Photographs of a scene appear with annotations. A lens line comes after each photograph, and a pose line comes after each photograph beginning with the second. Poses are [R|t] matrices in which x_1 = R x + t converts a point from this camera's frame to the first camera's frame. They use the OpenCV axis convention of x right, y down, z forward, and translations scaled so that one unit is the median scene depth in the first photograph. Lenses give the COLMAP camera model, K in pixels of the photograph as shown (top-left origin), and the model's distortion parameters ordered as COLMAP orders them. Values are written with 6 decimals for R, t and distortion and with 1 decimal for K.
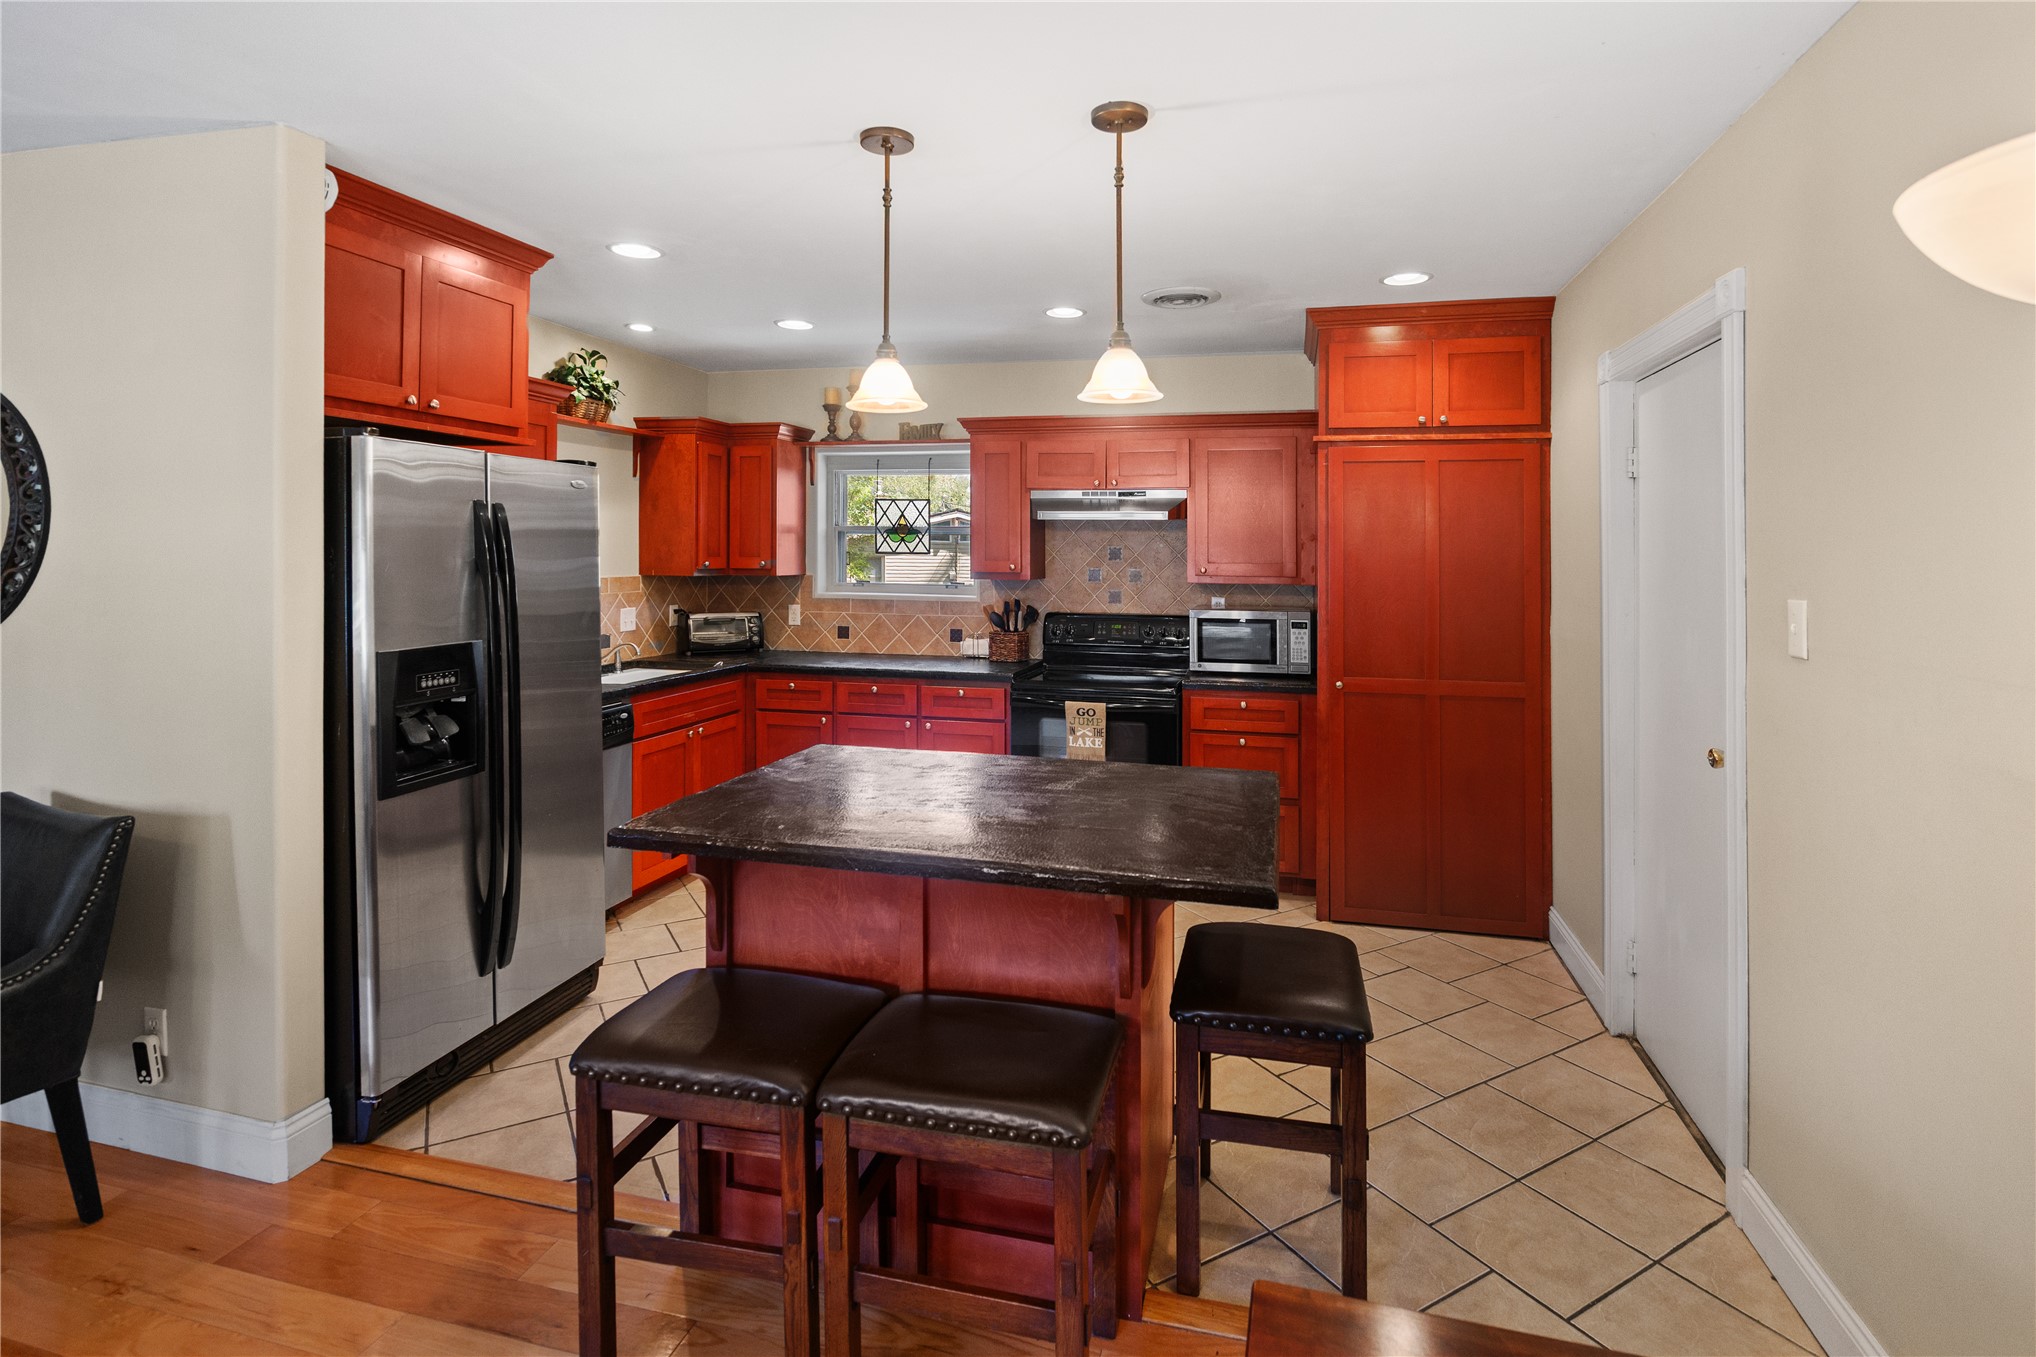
lens RADIAL K [[1014.3, 0, 1020.1], [0, 1014.3, 565.3], [0, 0, 1]] dist [-0.000766, -0.000030]
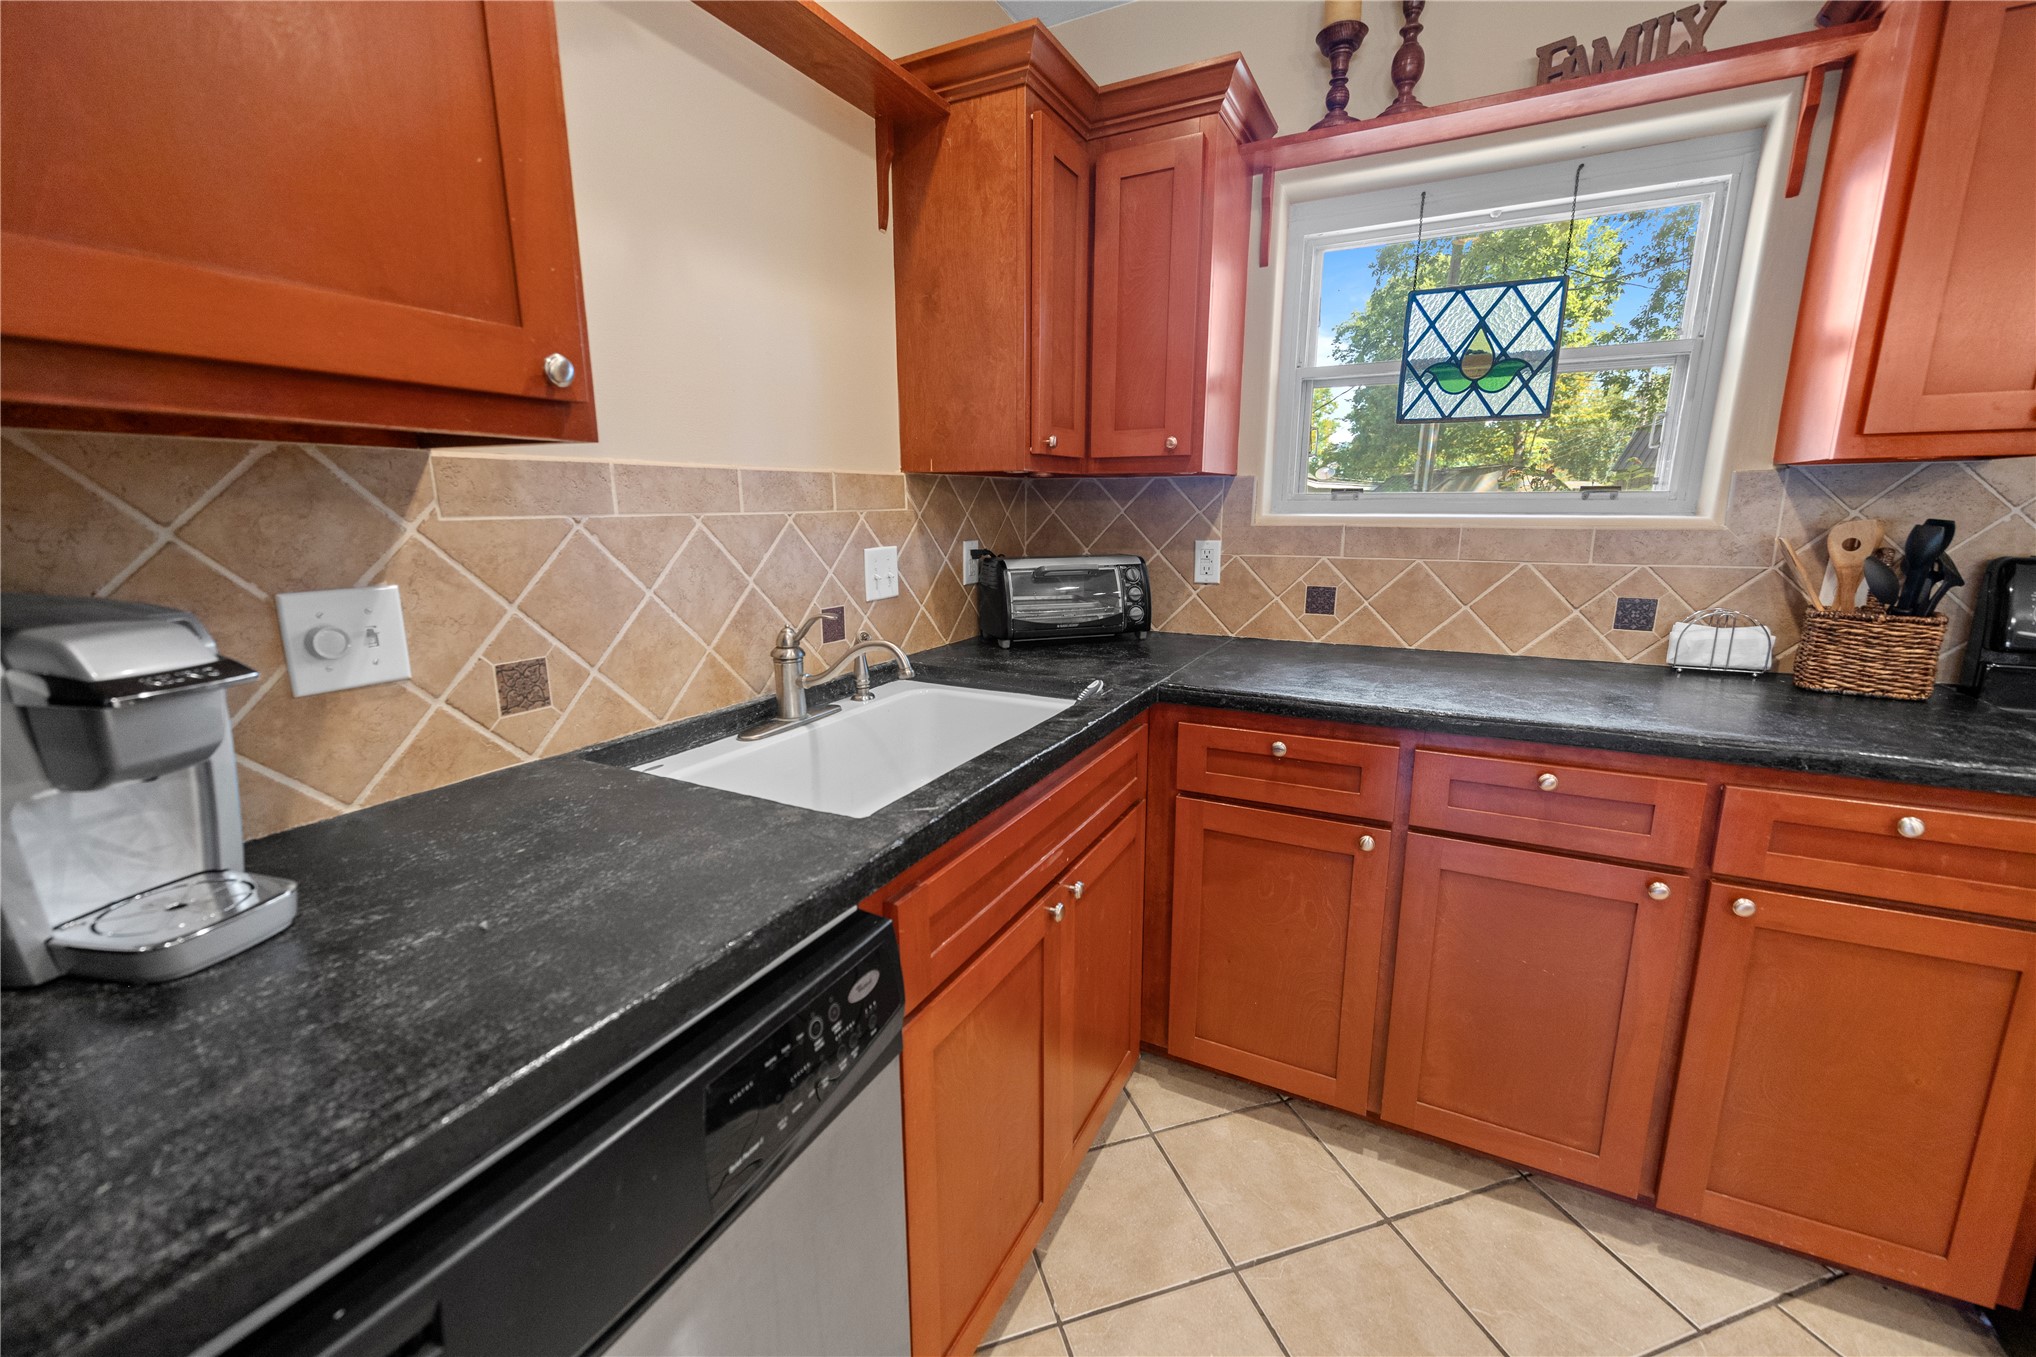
lens RADIAL K [[831.9, 0, 1012.4], [0, 831.9, 679.1], [0, 0, 1]] dist [0.002297, 0.000092]
pose [[0.973983, 0.035356, -0.223845, -0.233753], [0.008931, 0.980999, 0.193806, 0.027405], [0.226444, -0.190763, 0.955161, 0.619553]]
